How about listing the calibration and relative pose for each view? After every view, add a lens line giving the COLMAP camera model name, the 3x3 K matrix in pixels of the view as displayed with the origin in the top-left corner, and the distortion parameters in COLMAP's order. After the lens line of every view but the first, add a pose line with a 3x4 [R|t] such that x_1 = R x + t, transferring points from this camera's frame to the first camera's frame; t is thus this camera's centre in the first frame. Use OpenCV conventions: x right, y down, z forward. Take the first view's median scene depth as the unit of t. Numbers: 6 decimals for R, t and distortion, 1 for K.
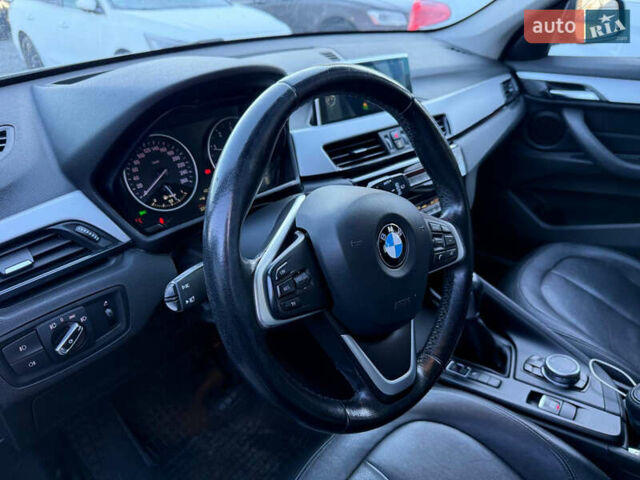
lens RADIAL K [[456.3, 0, 320.0], [0, 456.3, 240.0], [0, 0, 1]] dist [0.028317, -0.075914]
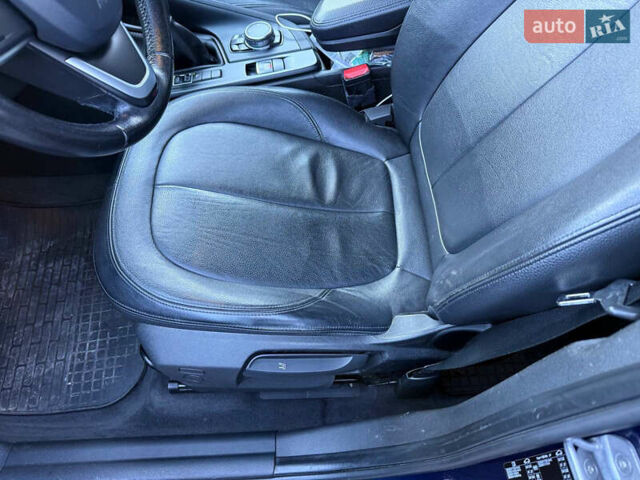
lens RADIAL K [[456.3, 0, 320.0], [0, 456.3, 240.0], [0, 0, 1]] dist [0.028317, -0.075914]
pose [[0.711990, -0.595891, 0.371462, -0.080728], [0.331183, 0.751442, 0.570659, 0.067441], [-0.619183, -0.283282, 0.732368, -0.059976]]
